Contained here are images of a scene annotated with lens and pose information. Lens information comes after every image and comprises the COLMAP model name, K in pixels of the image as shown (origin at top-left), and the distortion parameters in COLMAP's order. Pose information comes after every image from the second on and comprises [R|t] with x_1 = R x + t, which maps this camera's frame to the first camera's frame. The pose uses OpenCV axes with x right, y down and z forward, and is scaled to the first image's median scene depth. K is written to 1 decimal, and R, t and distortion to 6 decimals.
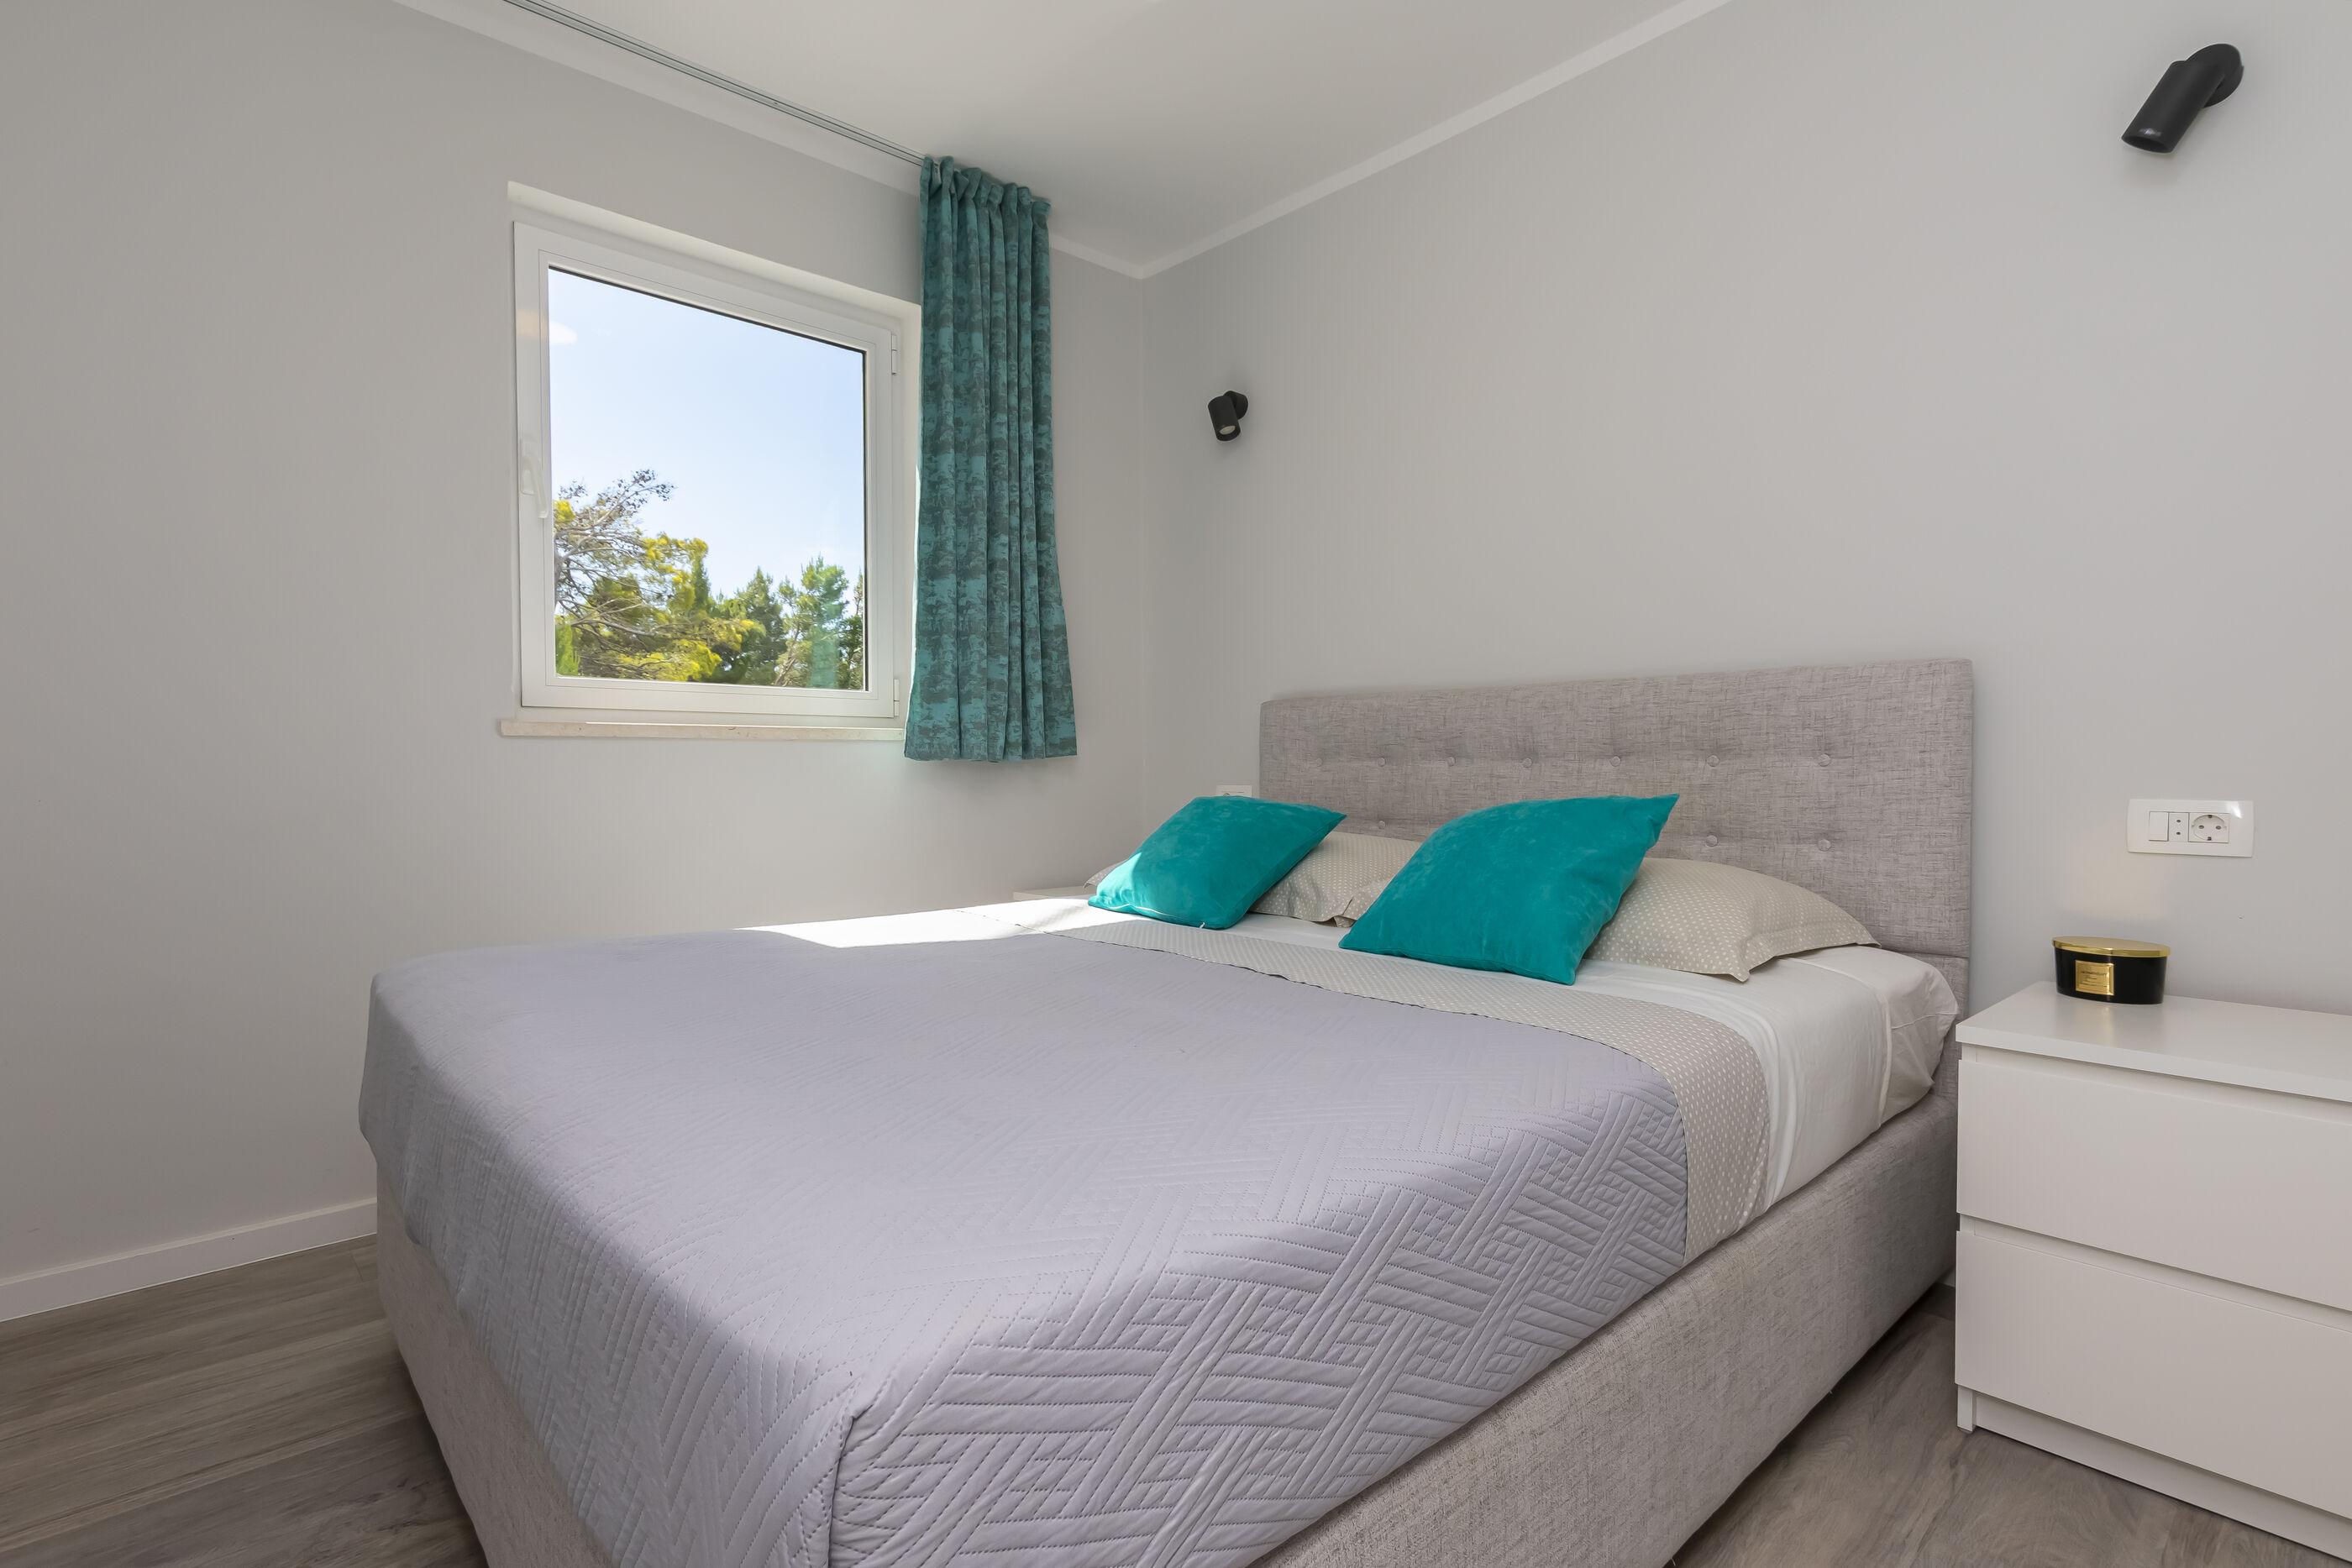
lens RADIAL K [[1129.4, 0, 1164.5], [0, 1129.4, 777.8], [0, 0, 1]] dist [0.002585, 0.000268]
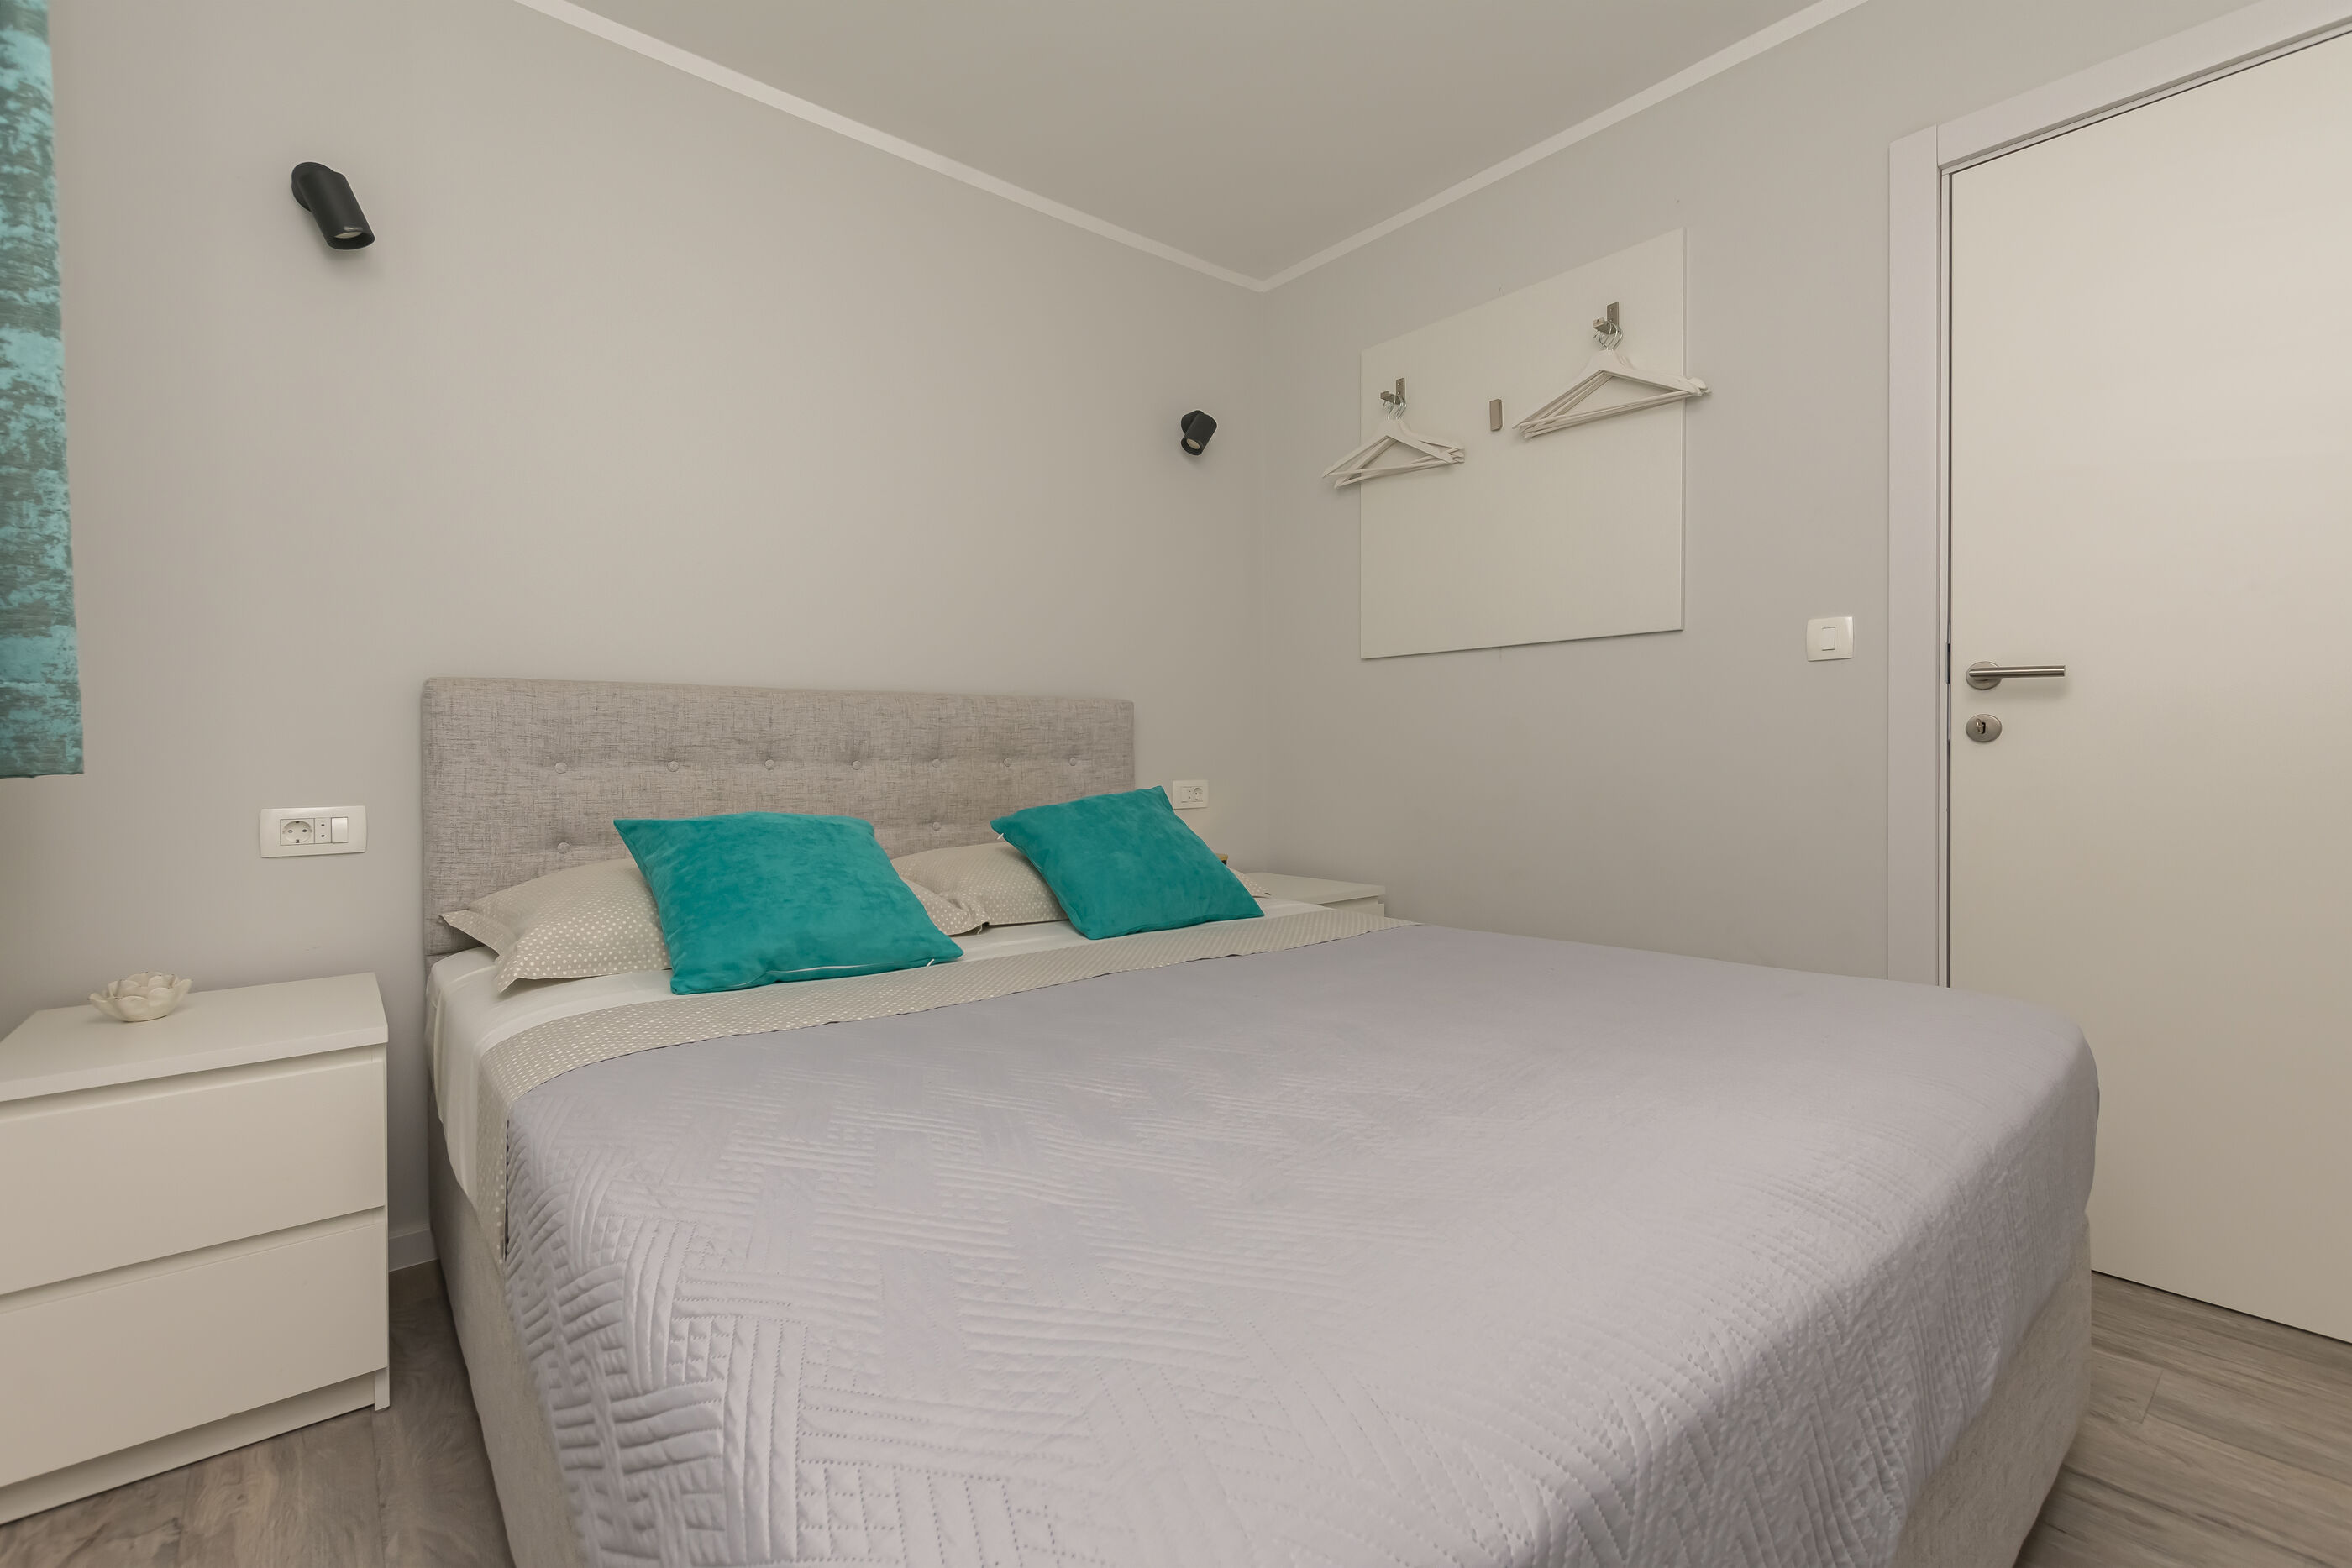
lens RADIAL K [[1012.7, 0, 1164.7], [0, 1012.7, 772.8], [0, 0, 1]] dist [0.003321, 0.000145]
pose [[0.034311, -0.008371, 0.999376, -0.594220], [0.025698, 0.999642, 0.007491, -0.006087], [-0.999081, 0.025425, 0.034514, 0.666031]]
